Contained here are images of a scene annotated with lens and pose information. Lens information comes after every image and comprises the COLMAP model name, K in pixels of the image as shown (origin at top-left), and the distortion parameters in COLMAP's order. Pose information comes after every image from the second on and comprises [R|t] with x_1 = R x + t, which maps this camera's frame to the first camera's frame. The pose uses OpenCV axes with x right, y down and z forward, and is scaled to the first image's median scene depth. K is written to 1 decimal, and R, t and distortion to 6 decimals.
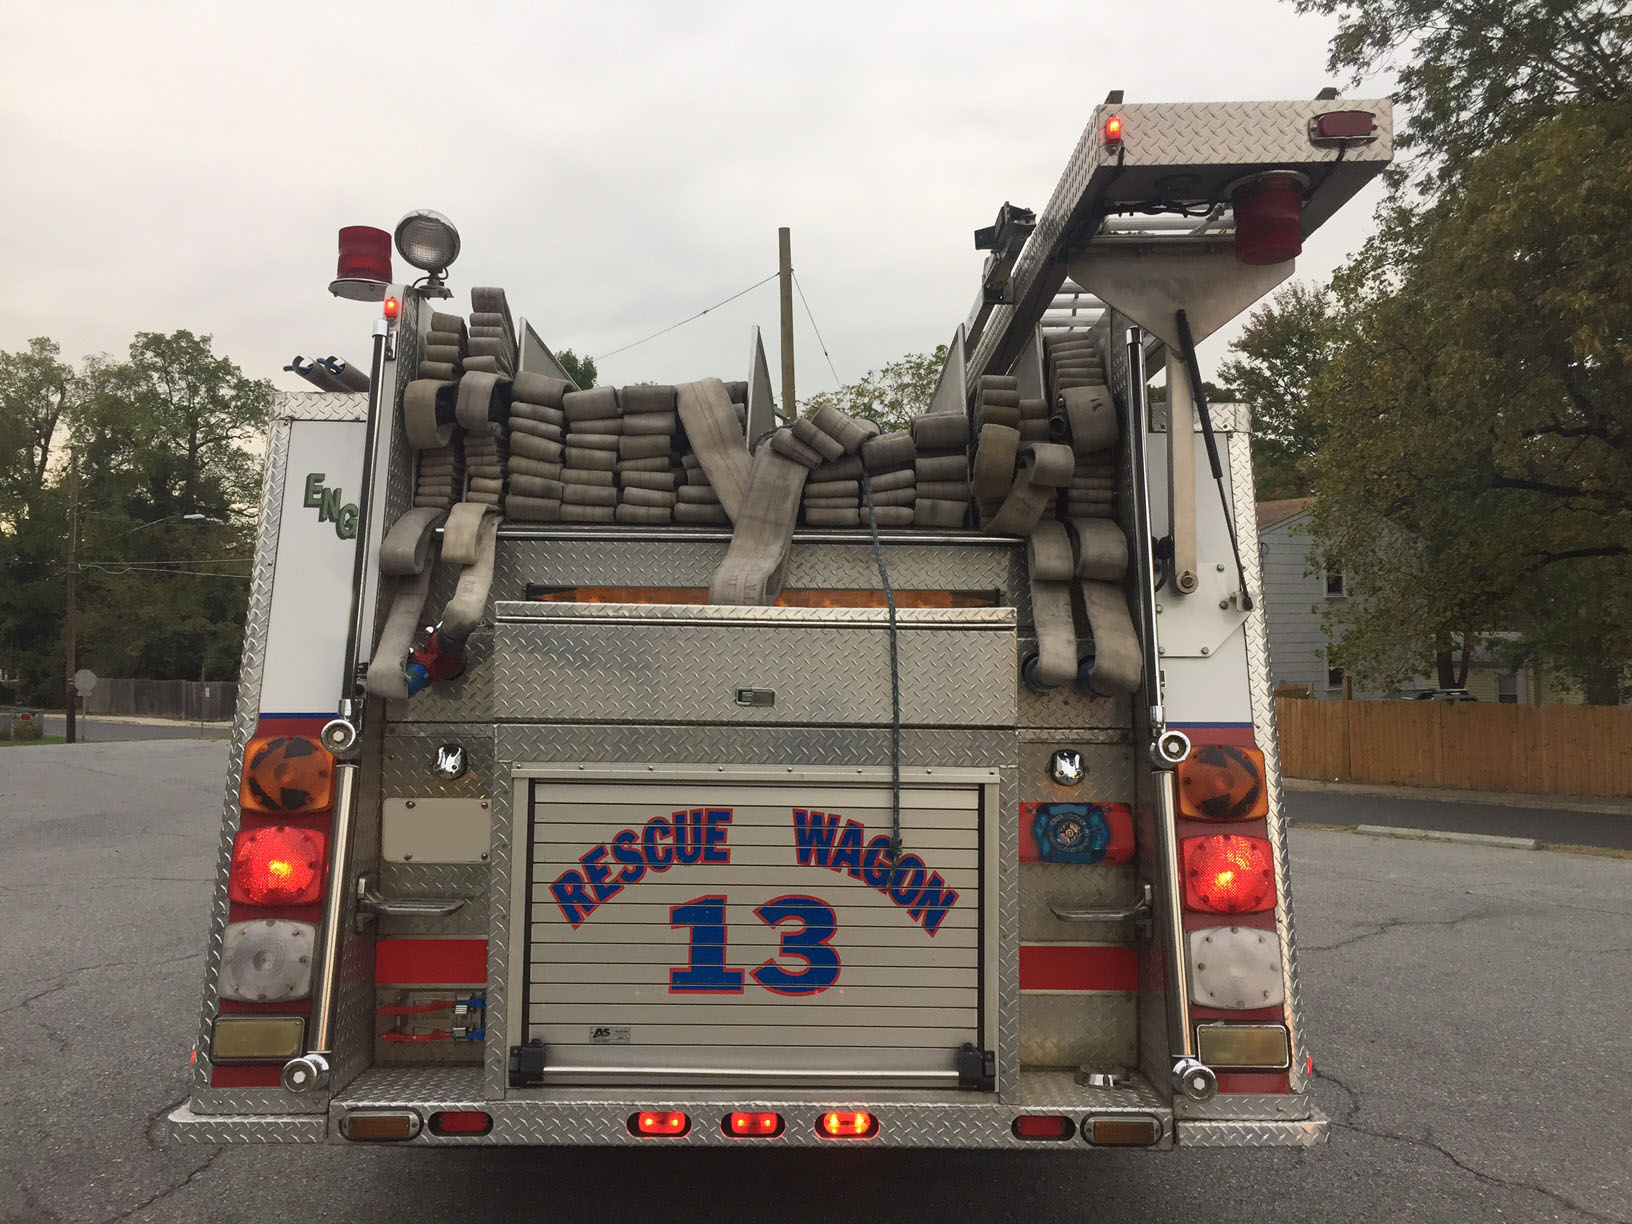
lens RADIAL K [[1334.7, 0, 816.0], [0, 1334.7, 612.0], [0, 0, 1]] dist [0.073190, -0.112064]
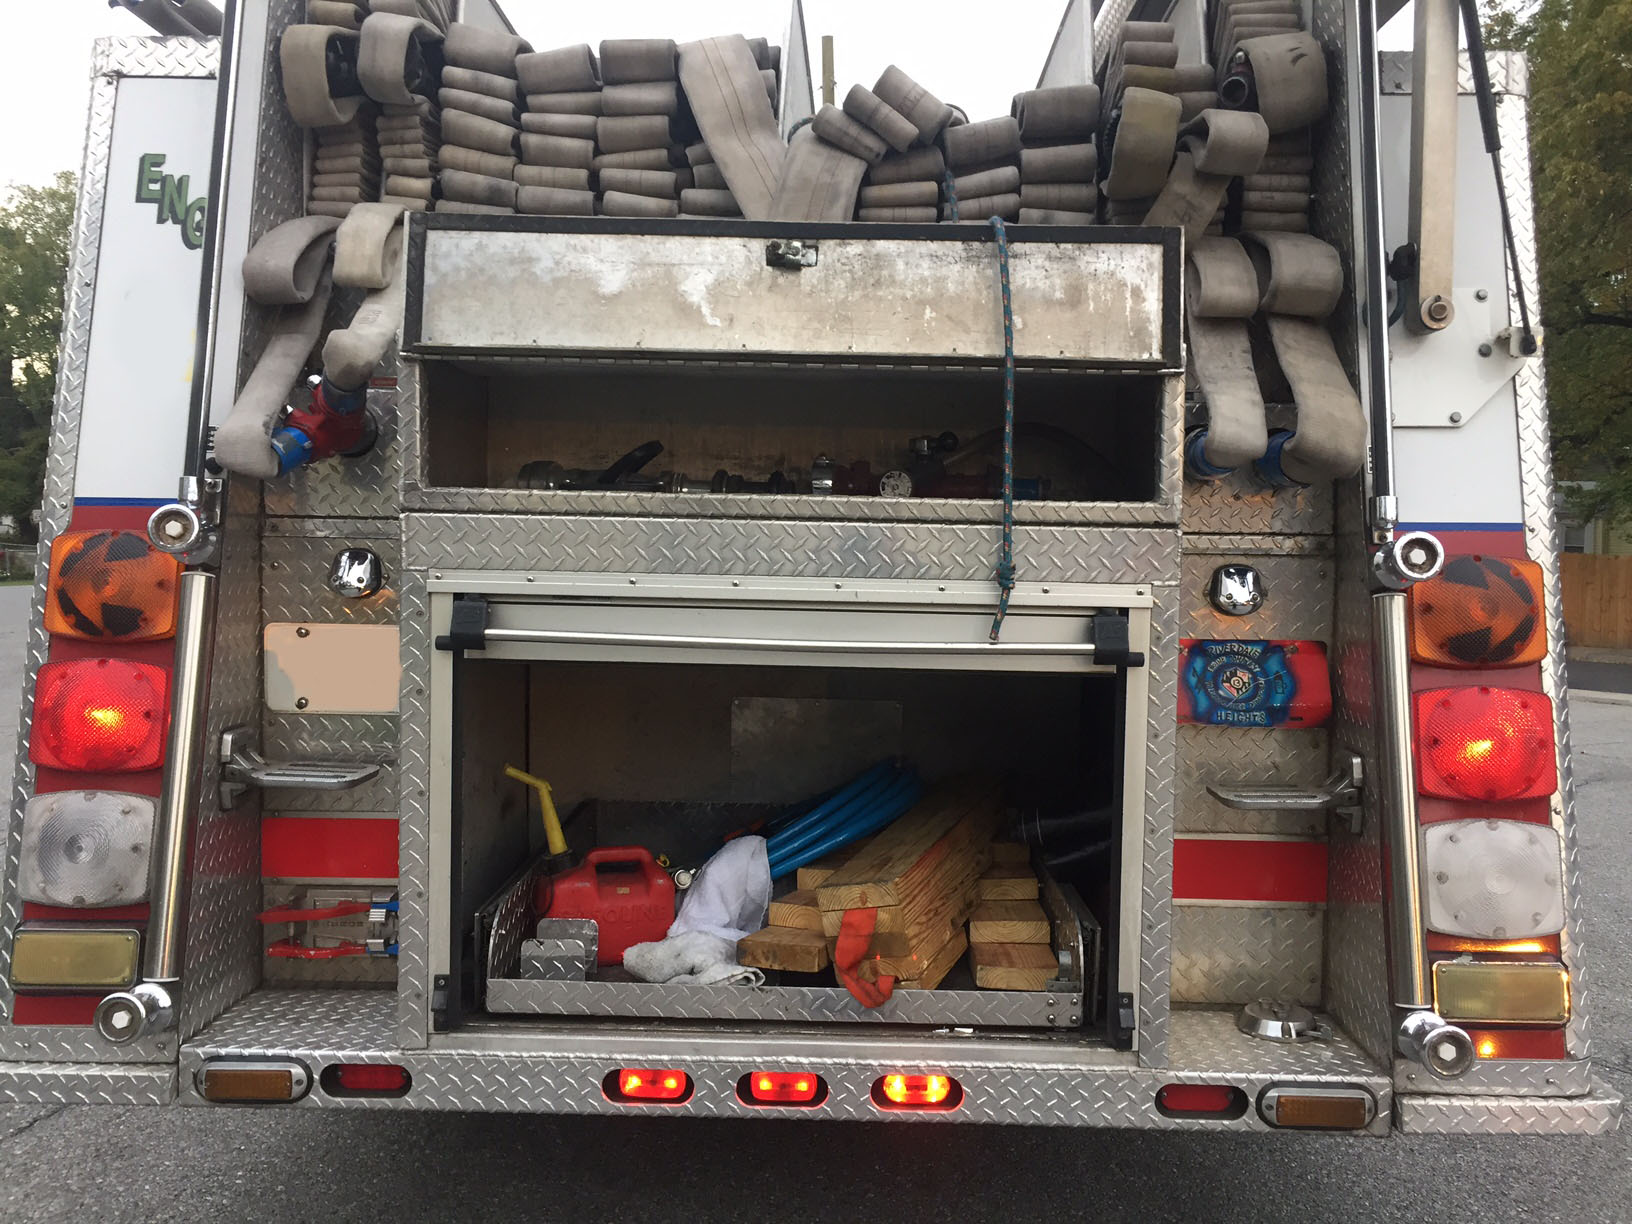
lens RADIAL K [[1334.7, 0, 816.0], [0, 1334.7, 612.0], [0, 0, 1]] dist [0.073190, -0.112064]
pose [[0.999539, 0.009405, -0.028859, -0.010669], [-0.006138, 0.993770, 0.111281, 0.053026], [0.029726, -0.111053, 0.993370, 0.309206]]
